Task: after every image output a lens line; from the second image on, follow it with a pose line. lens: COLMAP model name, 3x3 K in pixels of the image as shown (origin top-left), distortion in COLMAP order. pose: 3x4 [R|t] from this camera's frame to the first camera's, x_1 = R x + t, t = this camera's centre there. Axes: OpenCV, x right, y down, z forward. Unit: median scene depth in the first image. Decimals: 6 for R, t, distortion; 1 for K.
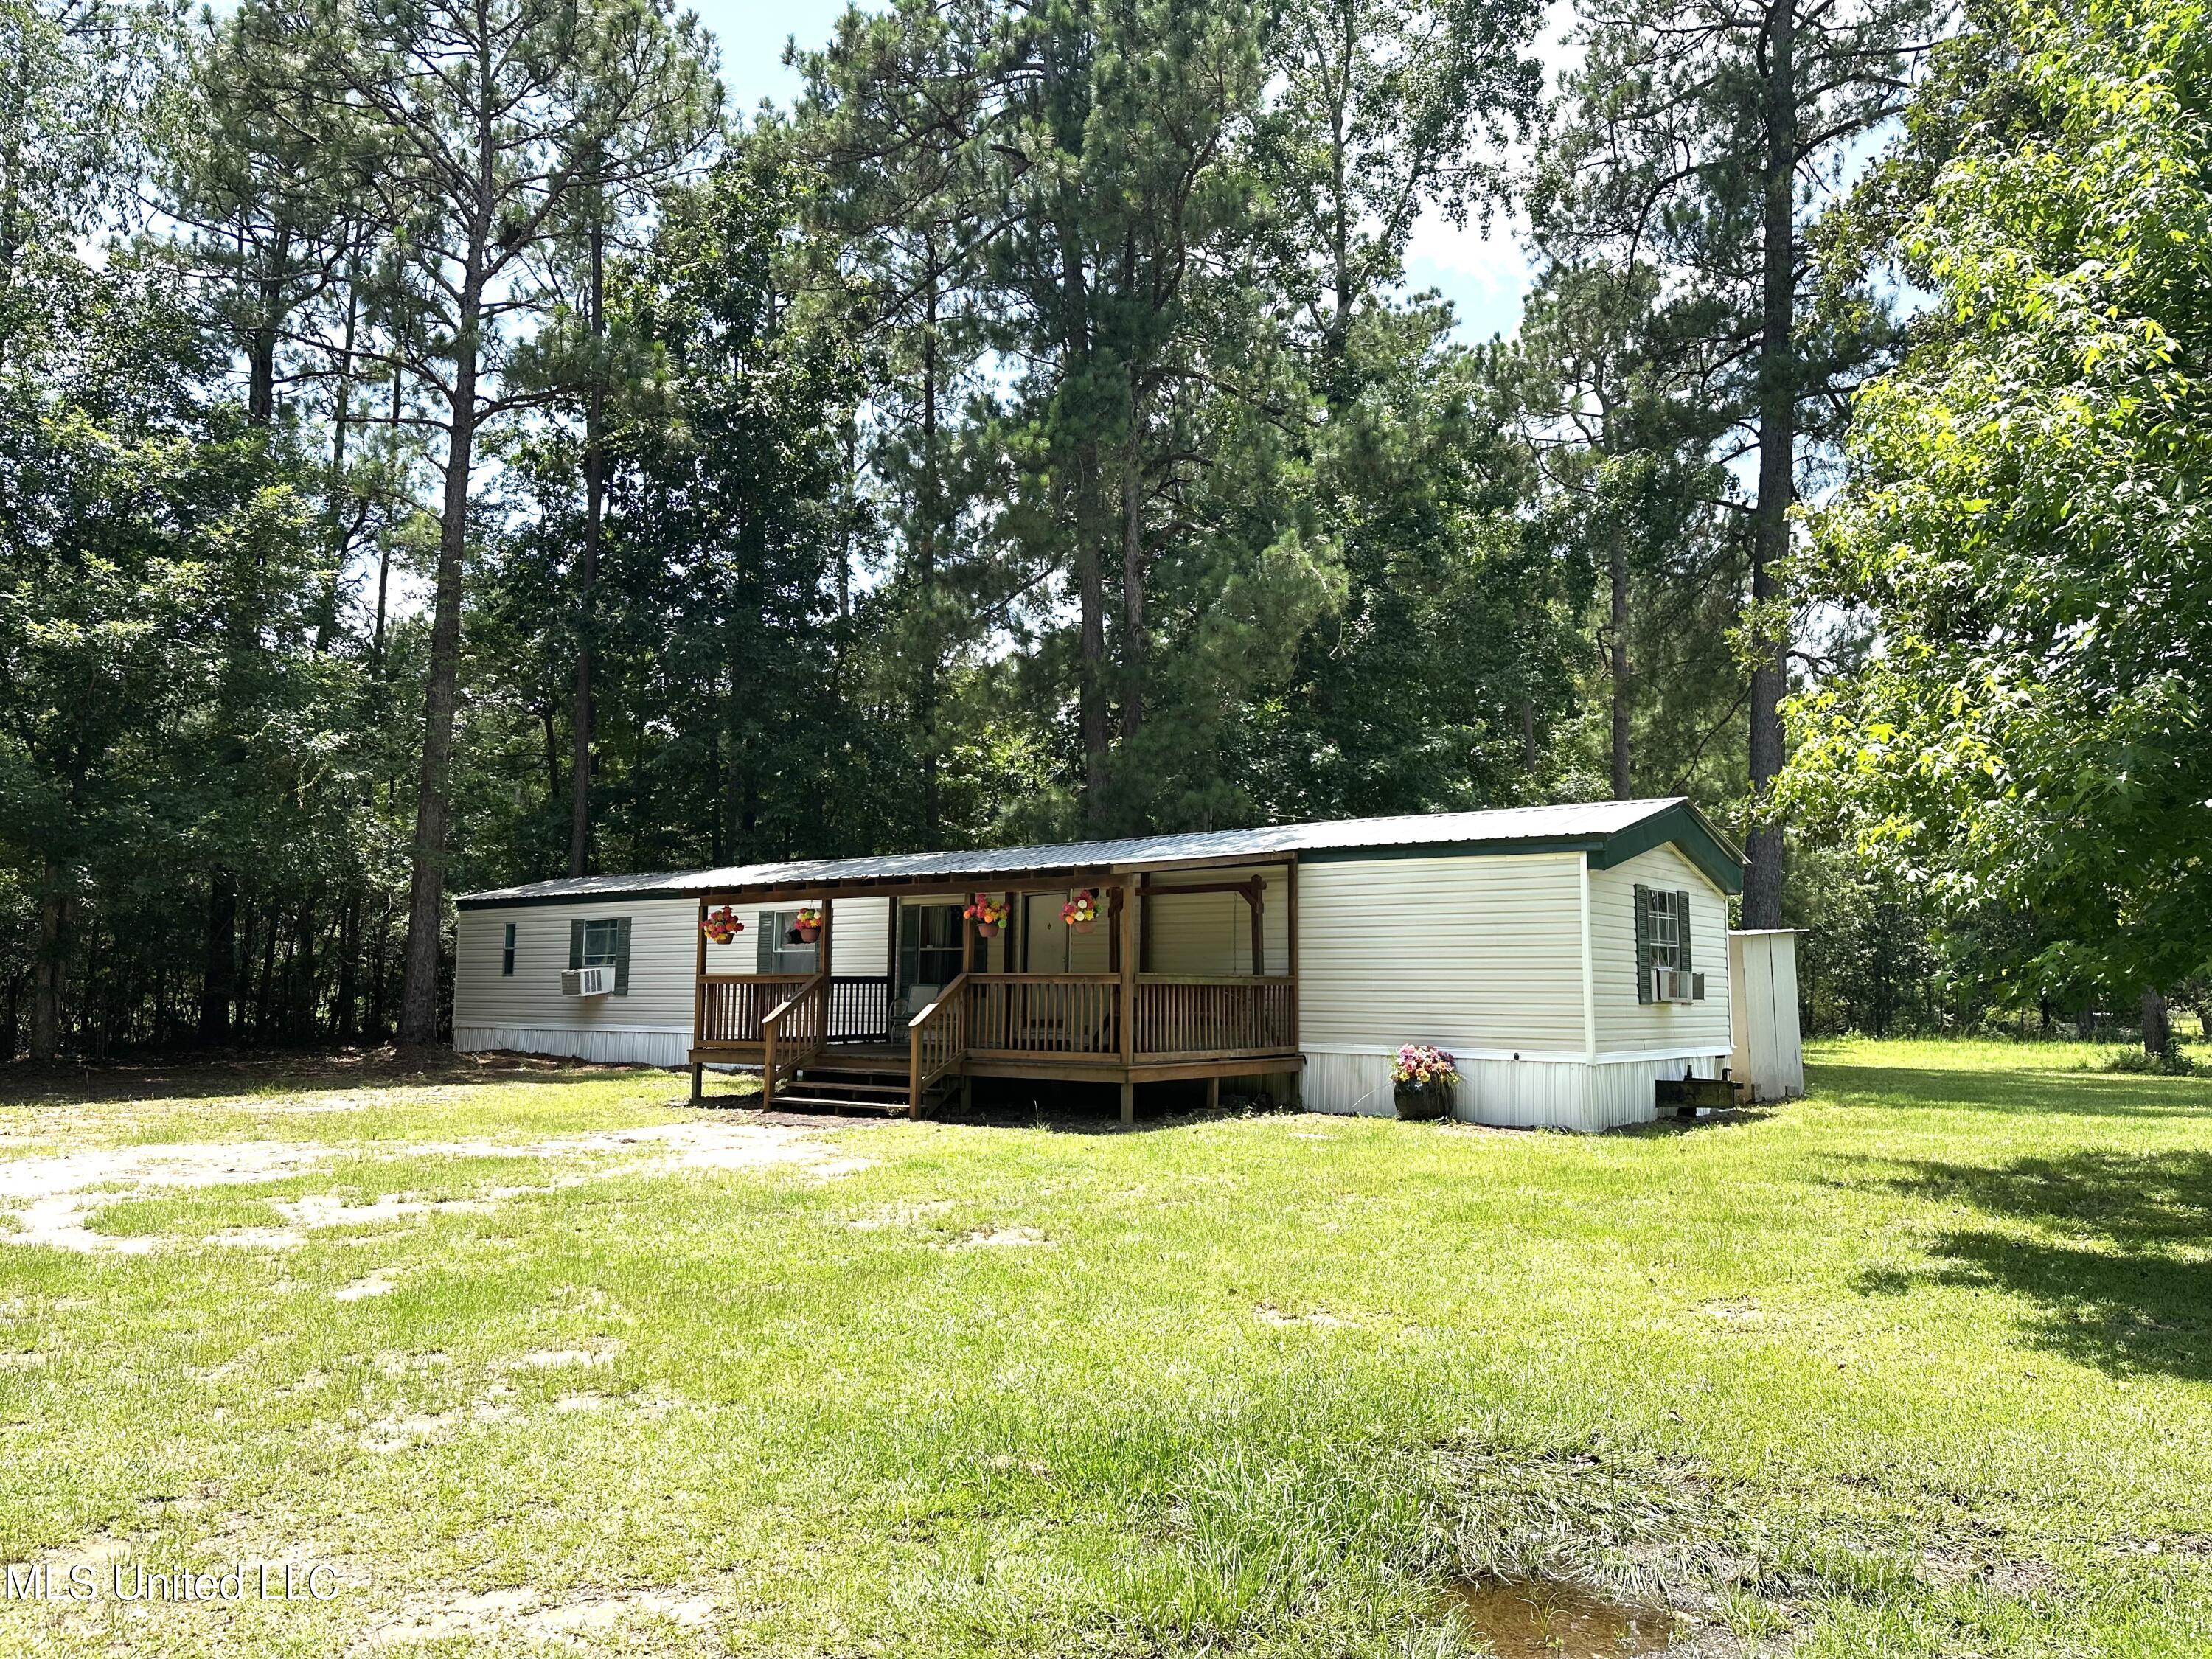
lens RADIAL K [[1626.9, 0, 1106.0], [0, 1626.9, 829.5], [0, 0, 1]] dist [0.057018, -0.059183]
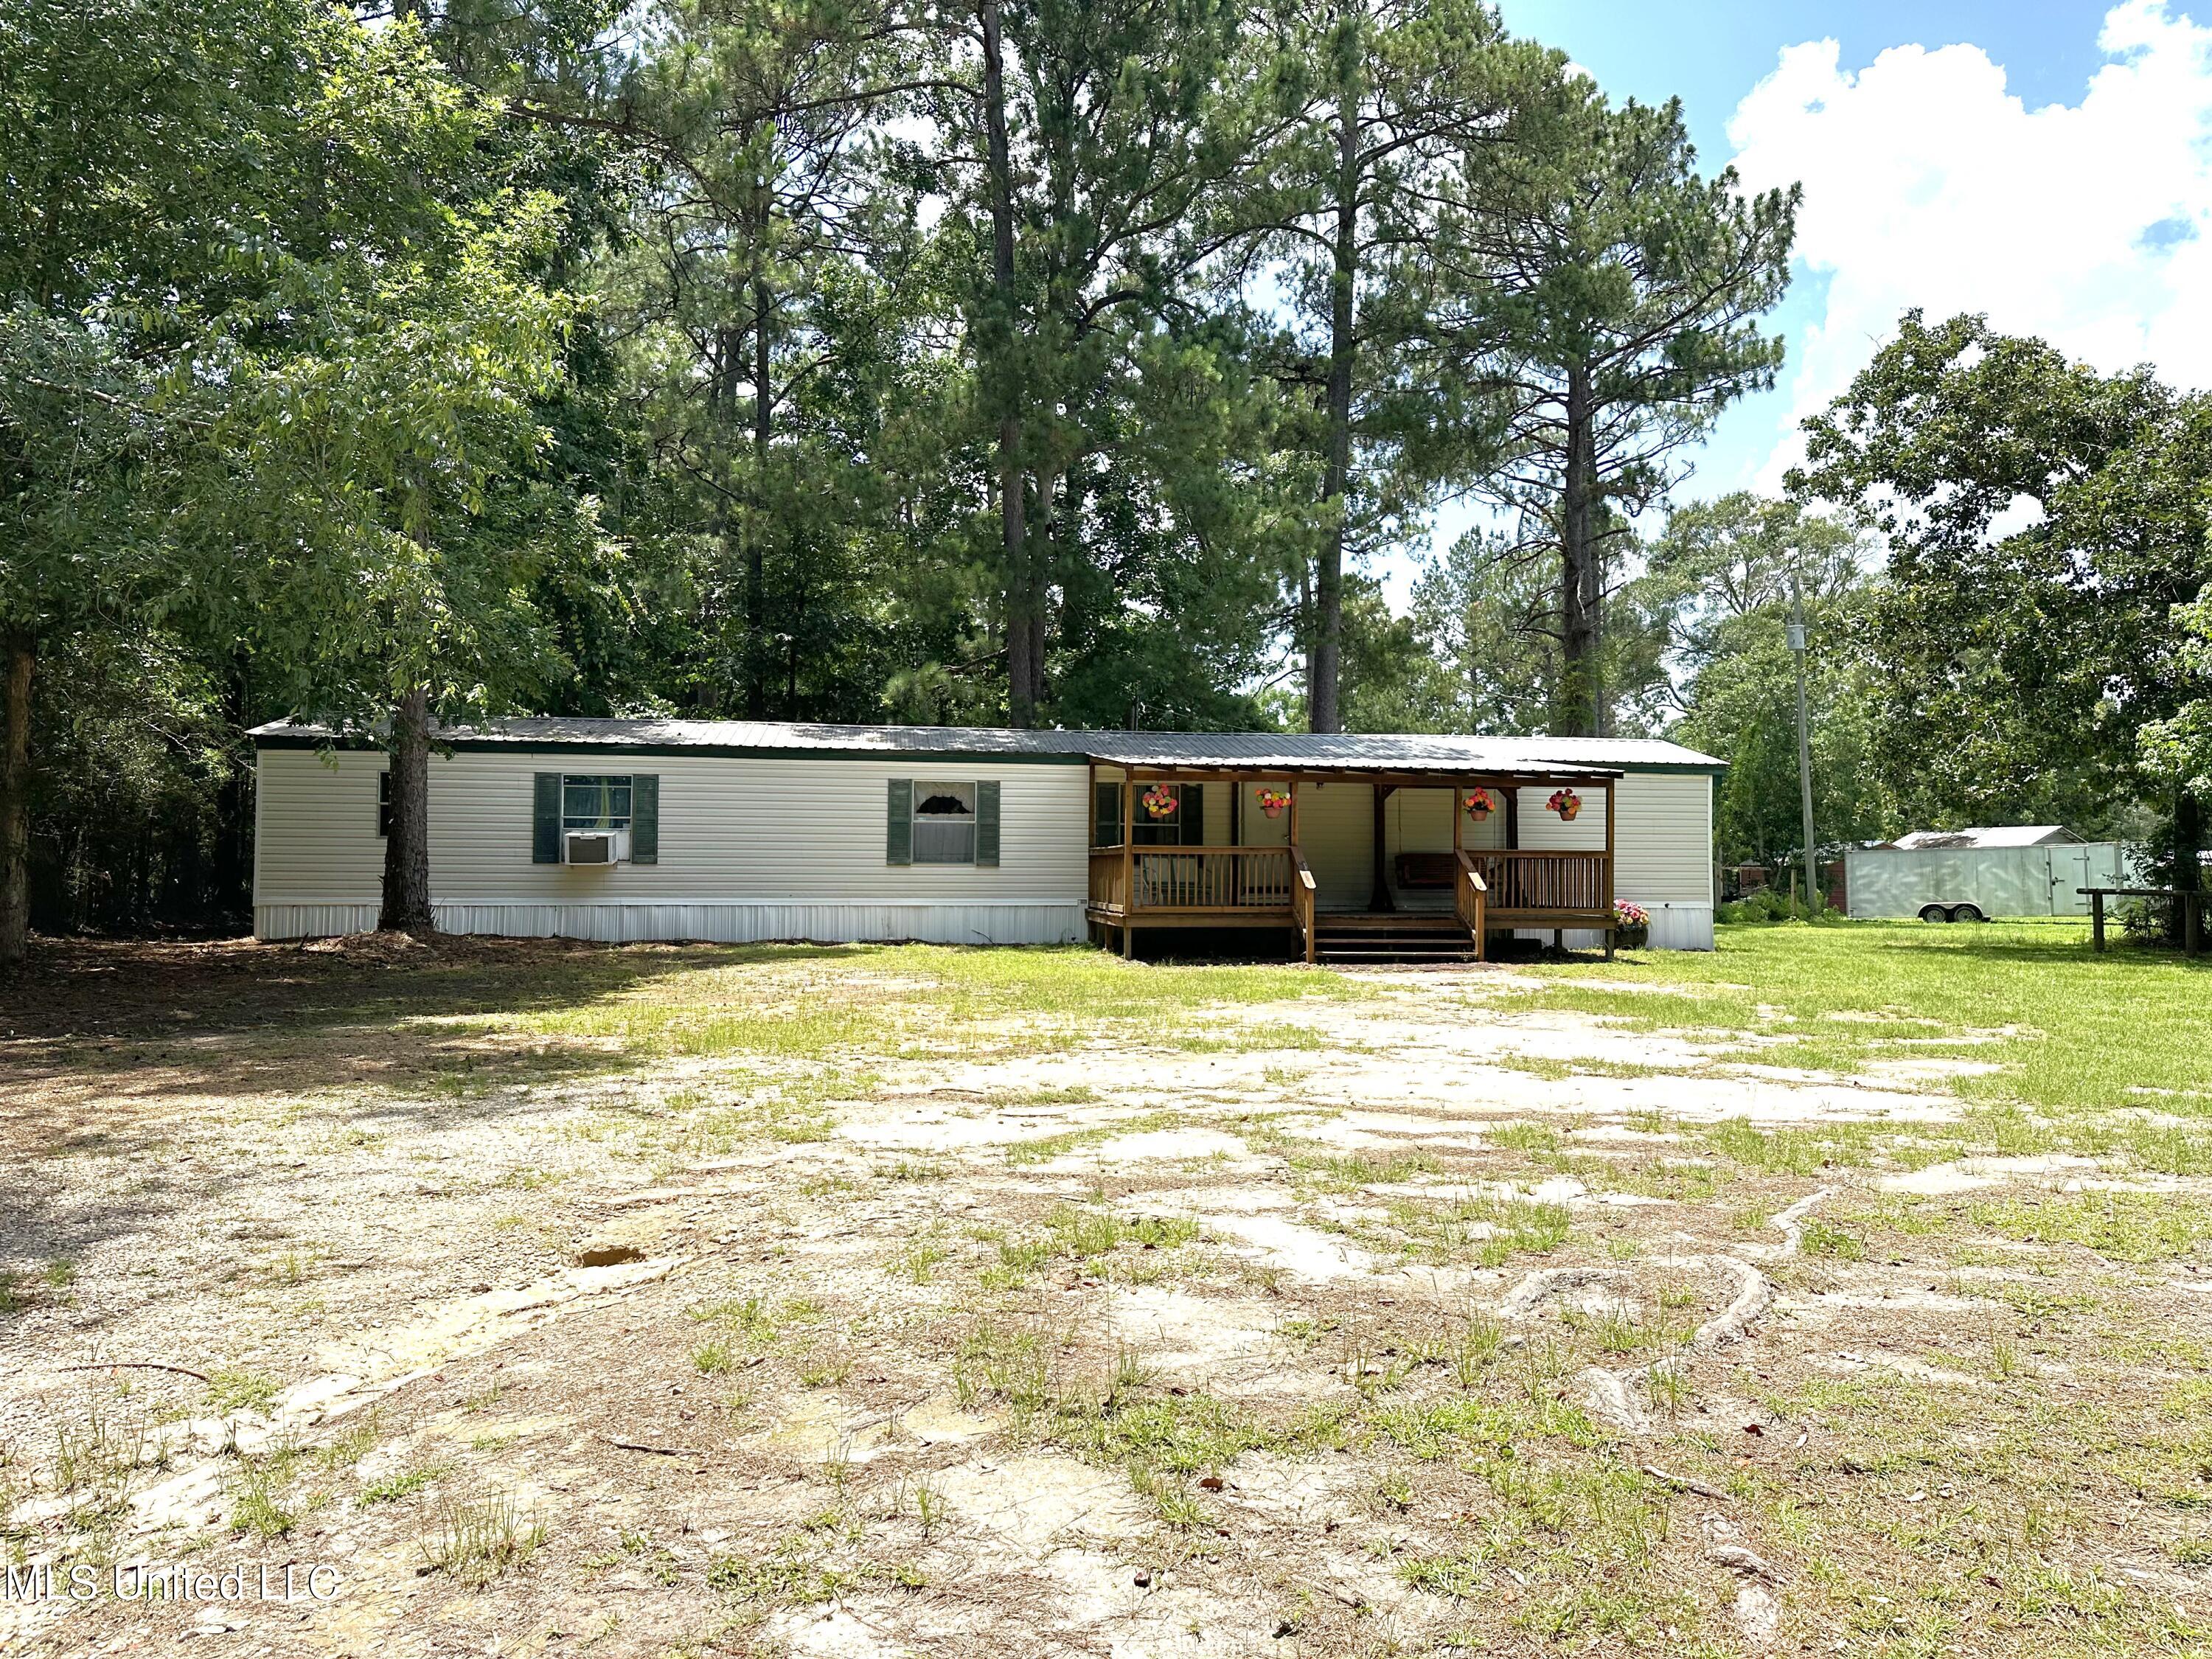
lens RADIAL K [[1626.9, 0, 1106.0], [0, 1626.9, 829.5], [0, 0, 1]] dist [0.057018, -0.059183]
pose [[0.681738, 0.025832, 0.731140, -0.752013], [-0.075684, 0.996505, 0.035363, 0.033245], [-0.727671, -0.079444, 0.681310, 0.226949]]
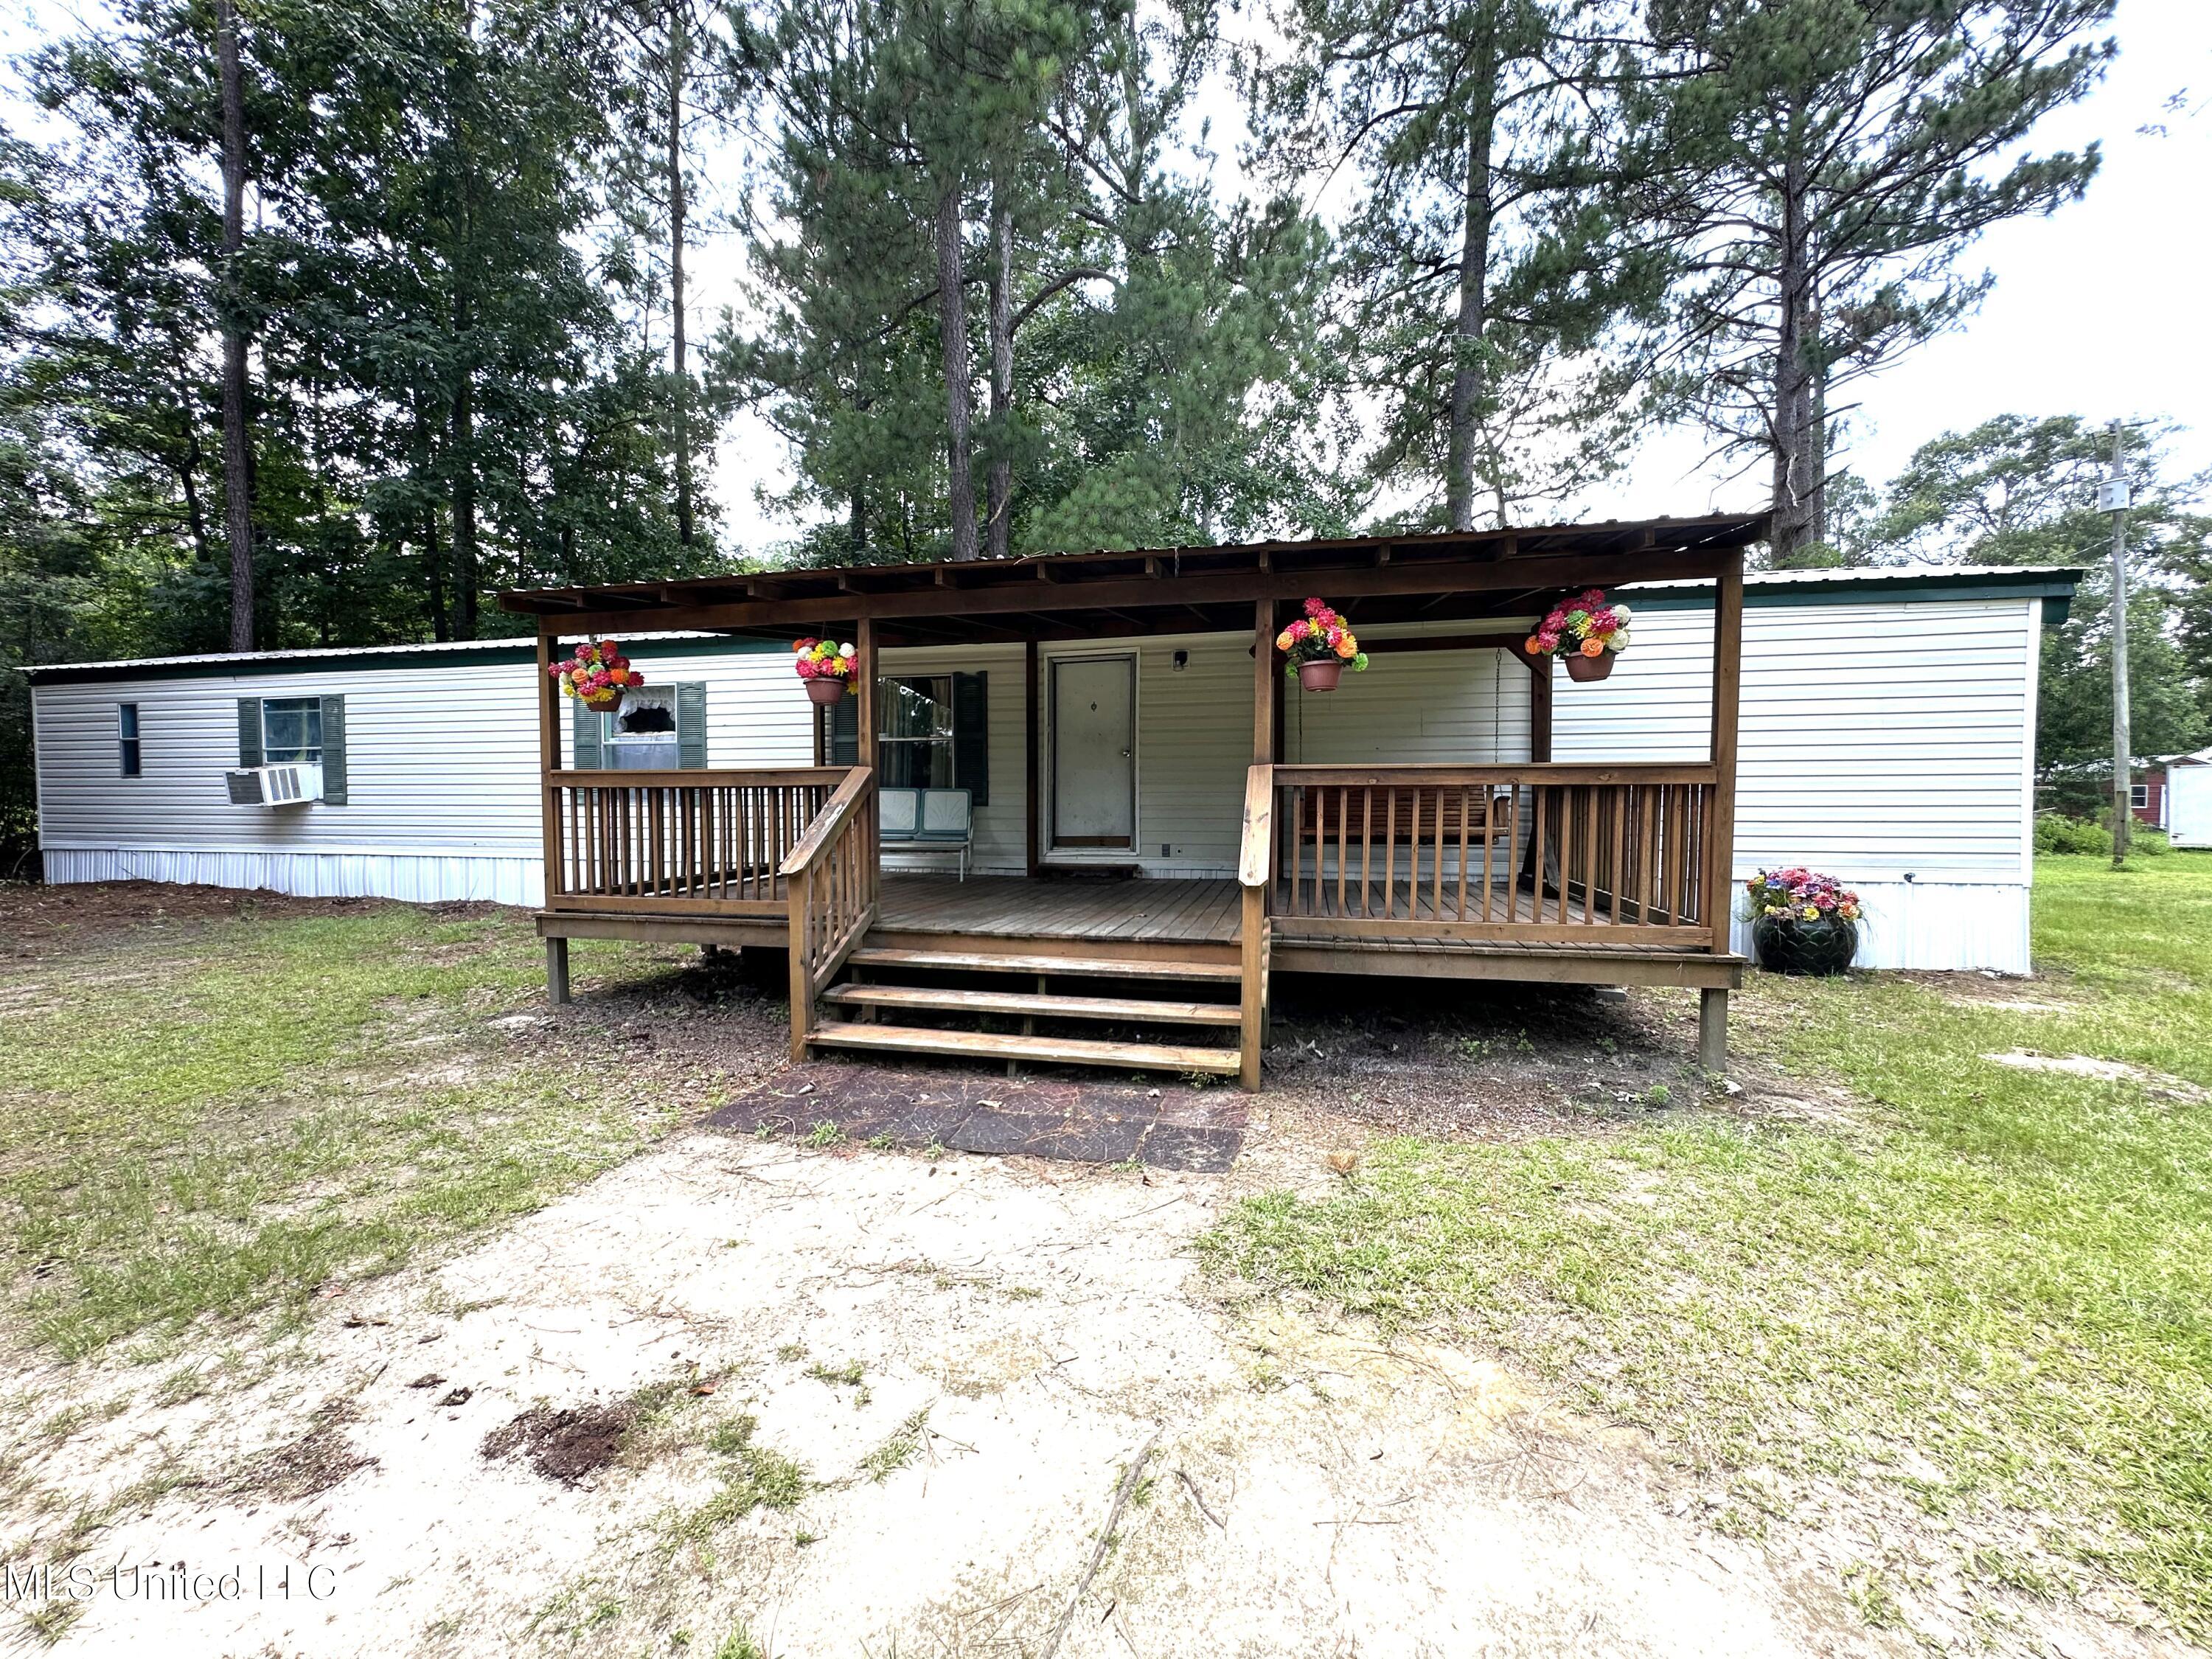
lens RADIAL K [[909.1, 0, 1106.0], [0, 909.1, 829.5], [0, 0, 1]] dist [-0.001853, -0.000347]
pose [[0.907075, -0.020919, 0.420450, -0.156685], [-0.037266, 0.990853, 0.129697, 0.047976], [-0.419317, -0.133313, 0.897998, 0.496664]]
